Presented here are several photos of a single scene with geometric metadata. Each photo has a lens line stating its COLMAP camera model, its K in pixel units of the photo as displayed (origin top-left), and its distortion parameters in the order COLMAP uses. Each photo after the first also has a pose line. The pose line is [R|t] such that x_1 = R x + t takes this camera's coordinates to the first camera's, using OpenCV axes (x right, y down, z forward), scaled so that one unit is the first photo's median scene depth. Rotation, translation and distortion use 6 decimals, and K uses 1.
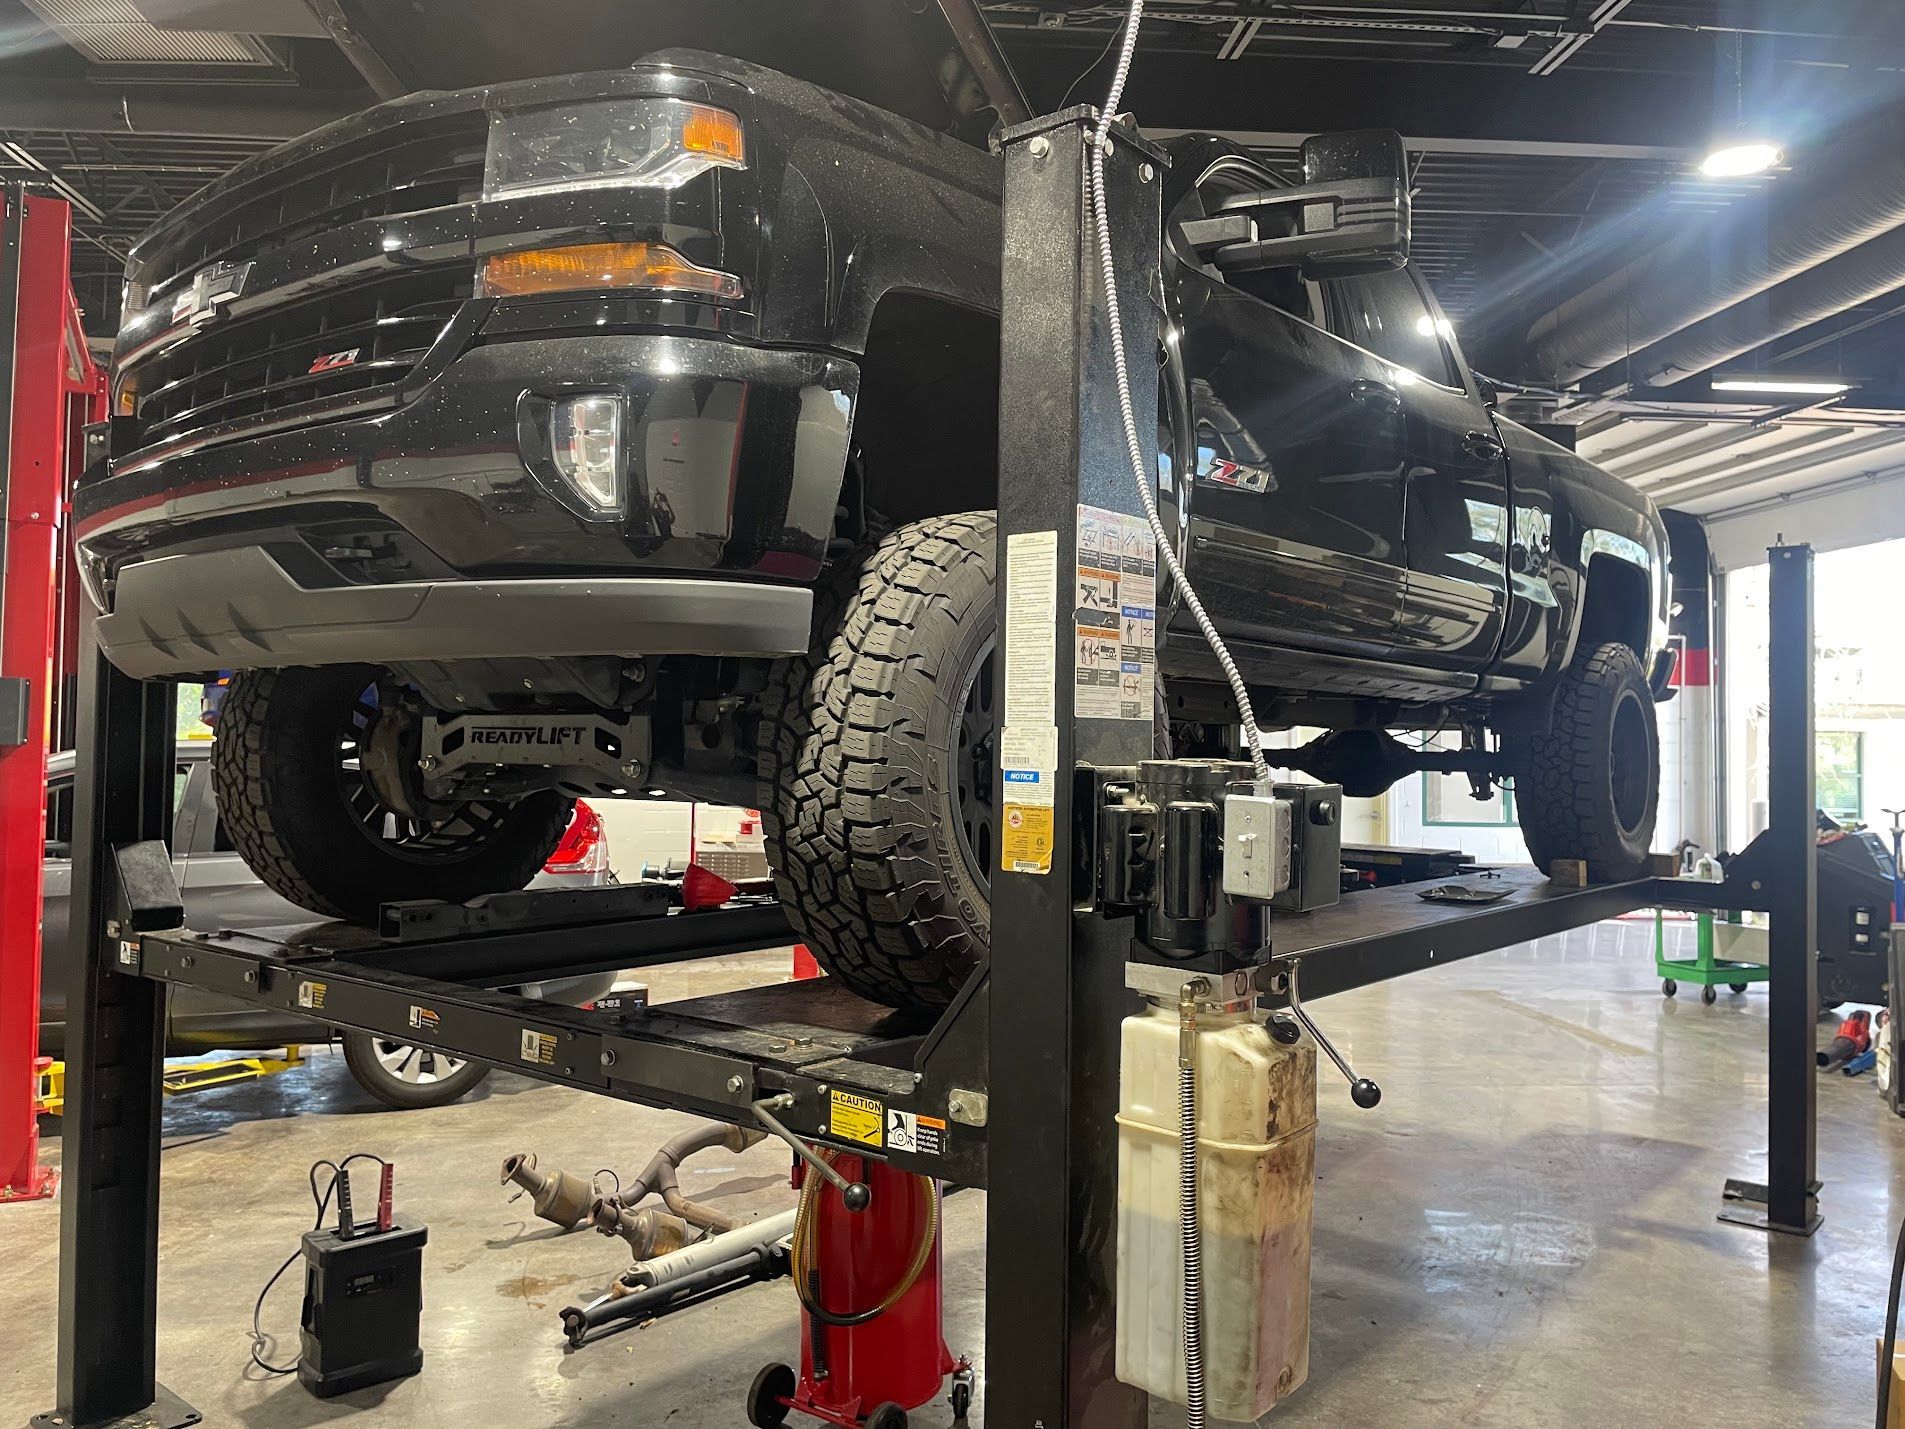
lens RADIAL K [[1457.9, 0, 952.5], [0, 1457.9, 714.5], [0, 0, 1]] dist [0.096384, -0.105476]
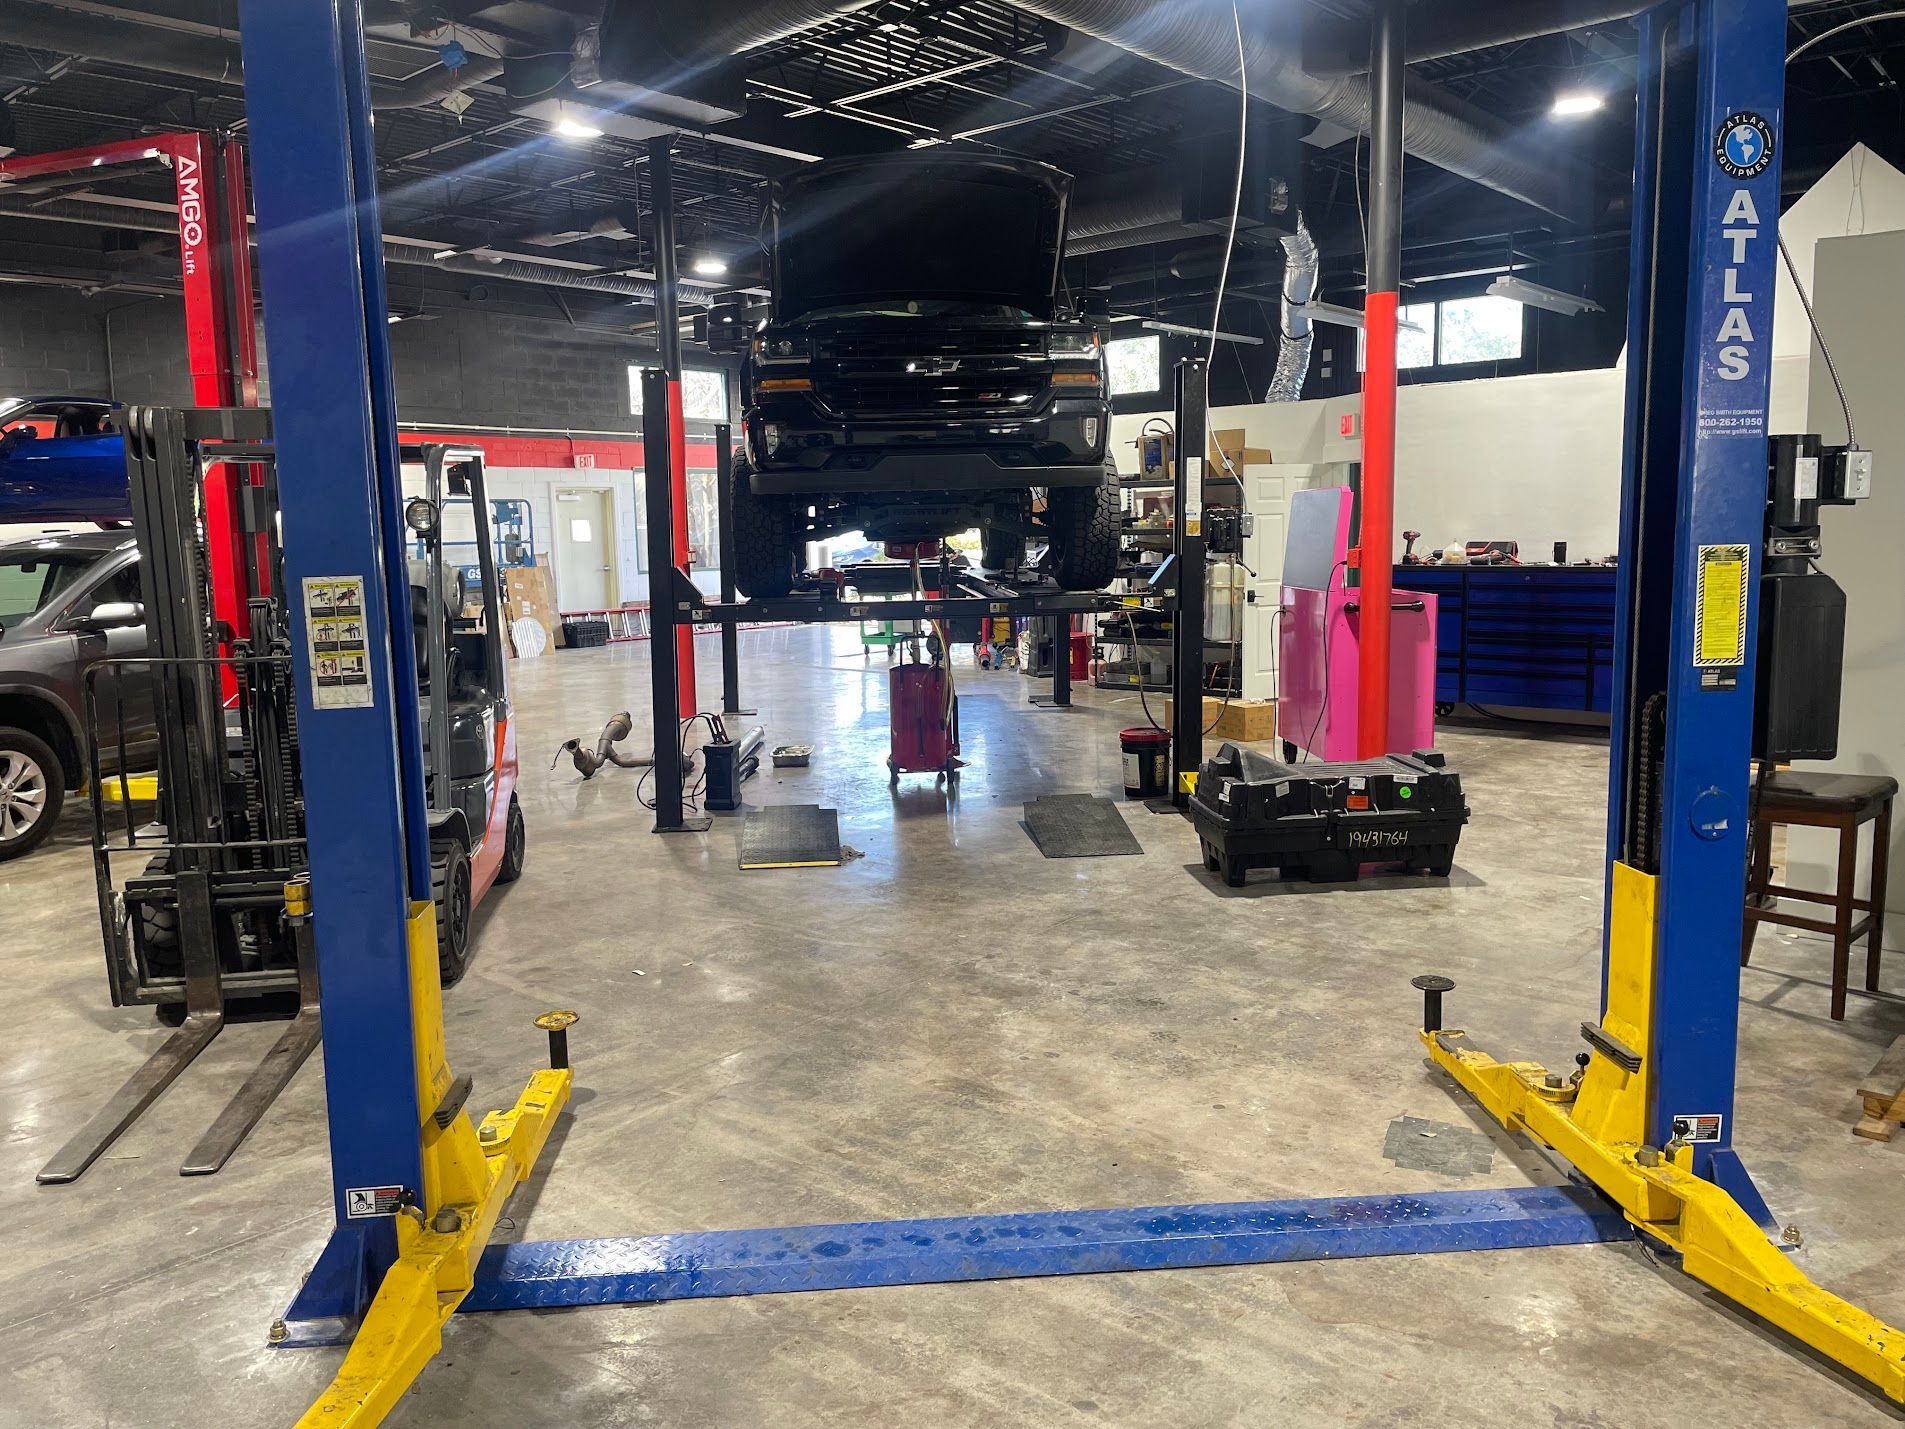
lens RADIAL K [[1457.9, 0, 952.5], [0, 1457.9, 714.5], [0, 0, 1]] dist [0.096384, -0.105476]
pose [[0.722745, -0.123435, 0.680003, -3.651859], [0.017276, 0.986841, 0.160770, -0.084623], [-0.690899, -0.104448, 0.715366, -1.776011]]
